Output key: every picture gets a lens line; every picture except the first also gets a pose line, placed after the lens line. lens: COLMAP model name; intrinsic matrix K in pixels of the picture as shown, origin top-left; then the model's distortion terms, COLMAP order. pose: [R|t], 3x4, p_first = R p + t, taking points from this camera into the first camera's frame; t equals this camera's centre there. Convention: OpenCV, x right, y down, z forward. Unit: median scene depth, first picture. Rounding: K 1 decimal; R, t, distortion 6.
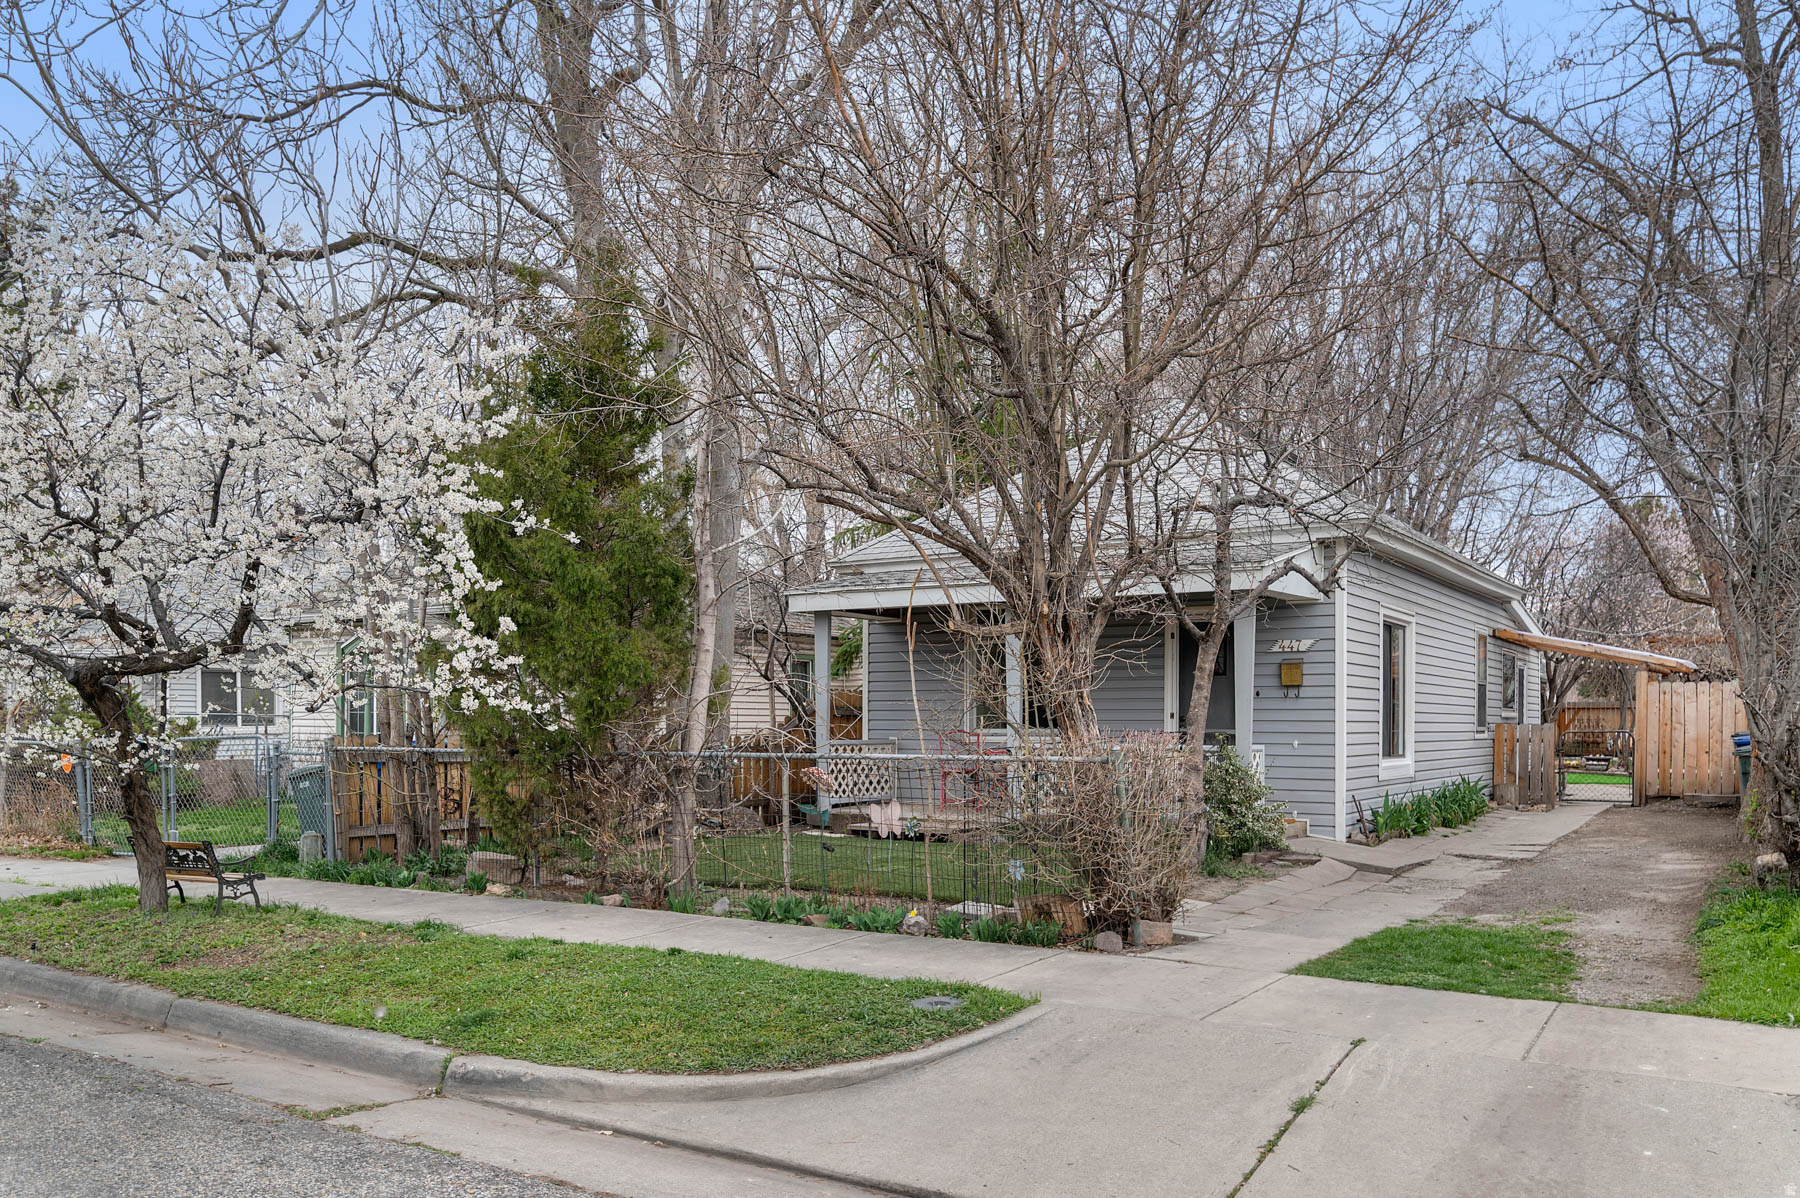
lens RADIAL K [[1362.3, 0, 900.4], [0, 1362.3, 702.4], [0, 0, 1]] dist [-0.003720, -0.002725]
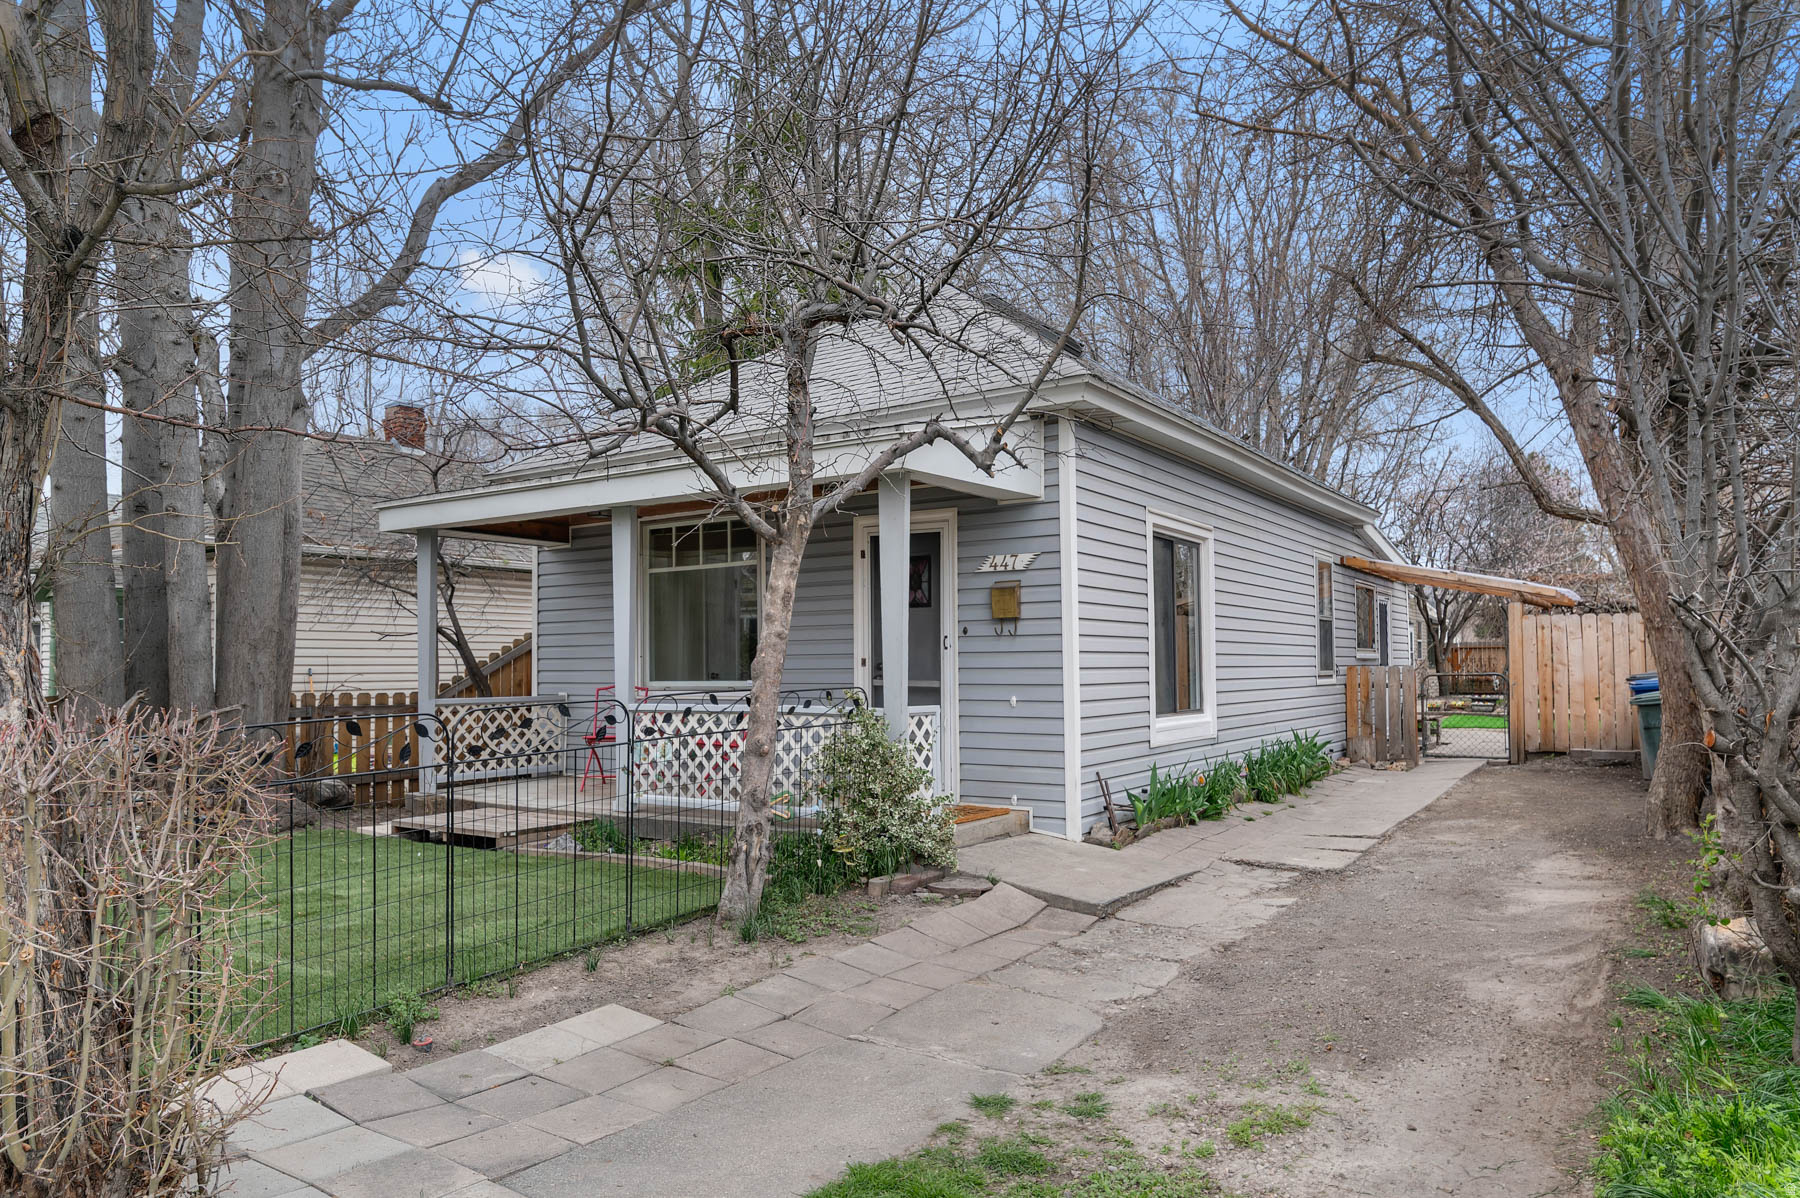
lens RADIAL K [[1133.6, 0, 900.0], [0, 1133.6, 599.0], [0, 0, 1]] dist [0.000430, 0.000656]
pose [[0.999864, -0.010018, -0.013084, 0.208617], [0.009435, 0.998991, -0.043918, 0.002529], [0.013511, 0.043788, 0.998949, 0.353458]]
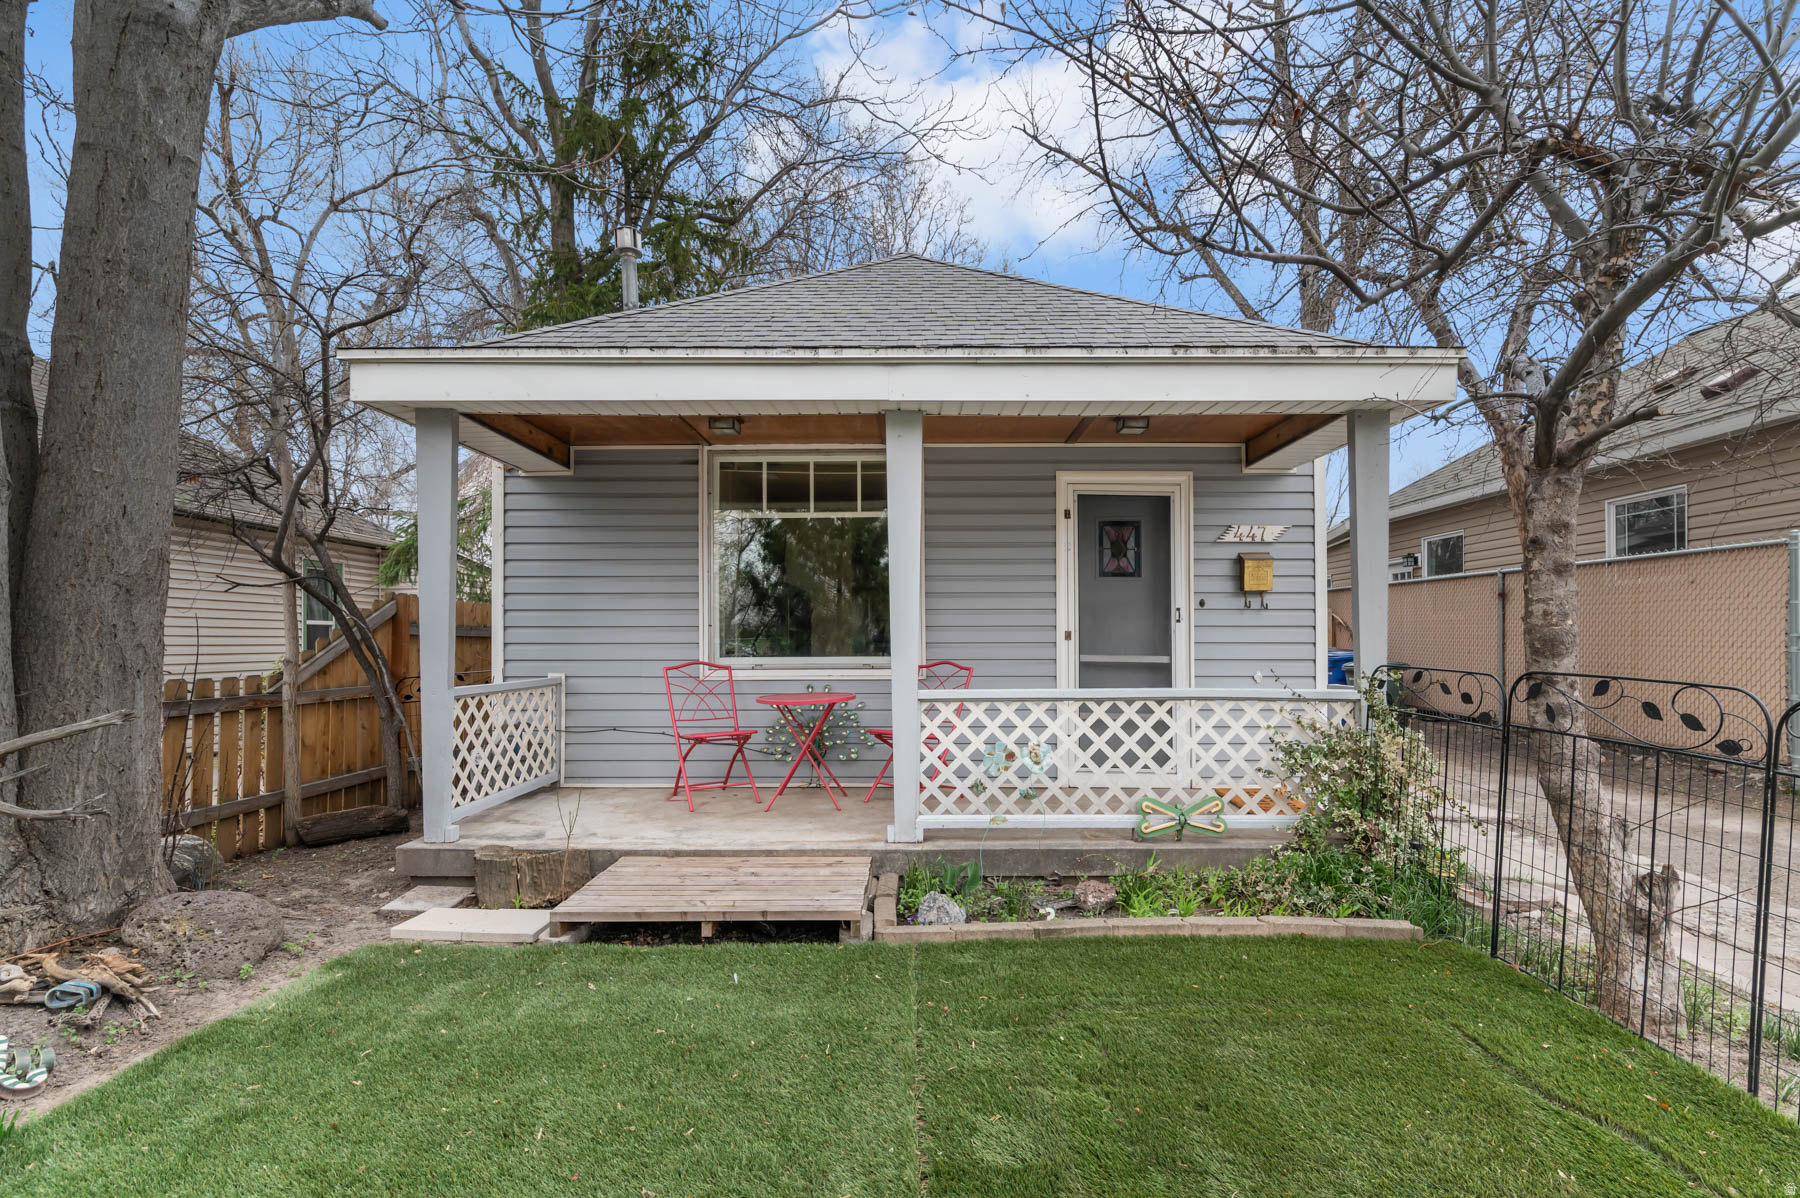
lens RADIAL K [[863.5, 0, 900.0], [0, 863.5, 599.0], [0, 0, 1]] dist [-0.003520, -0.000592]
pose [[0.833127, 0.025442, 0.552496, -0.089505], [-0.004289, 0.999209, -0.039546, 0.008323], [-0.553064, 0.030577, 0.832577, 0.640563]]
